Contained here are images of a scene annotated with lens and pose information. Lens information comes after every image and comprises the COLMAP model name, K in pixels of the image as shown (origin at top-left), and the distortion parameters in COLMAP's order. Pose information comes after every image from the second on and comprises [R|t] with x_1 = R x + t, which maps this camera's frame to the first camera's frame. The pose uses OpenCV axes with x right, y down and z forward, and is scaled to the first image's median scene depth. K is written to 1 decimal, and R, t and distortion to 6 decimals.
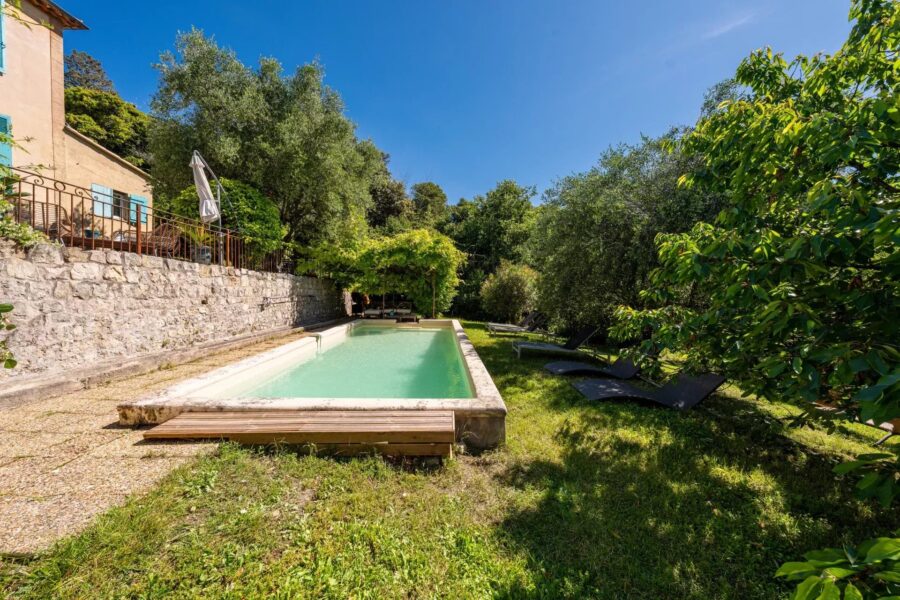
lens RADIAL K [[305.0, 0, 452.9], [0, 305.0, 298.8], [0, 0, 1]] dist [-0.002895, 0.000221]
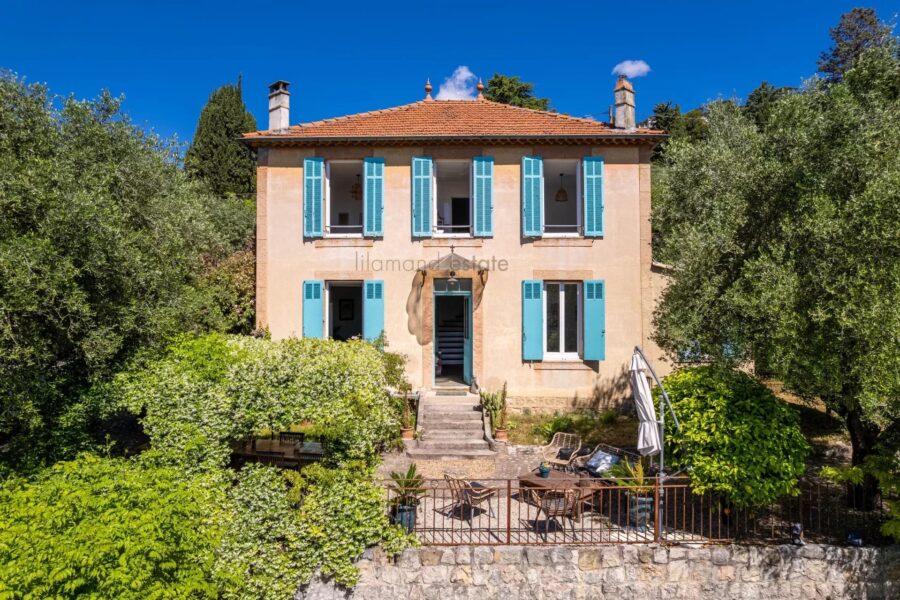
lens RADIAL K [[577.5, 0, 453.3], [0, 577.5, 296.4], [0, 0, 1]] dist [-0.046108, 0.022120]
pose [[-0.006366, -0.027920, -0.999590, 0.380680], [-0.022123, 0.999369, -0.027773, -0.524017], [0.999735, 0.021937, -0.006980, 0.580495]]
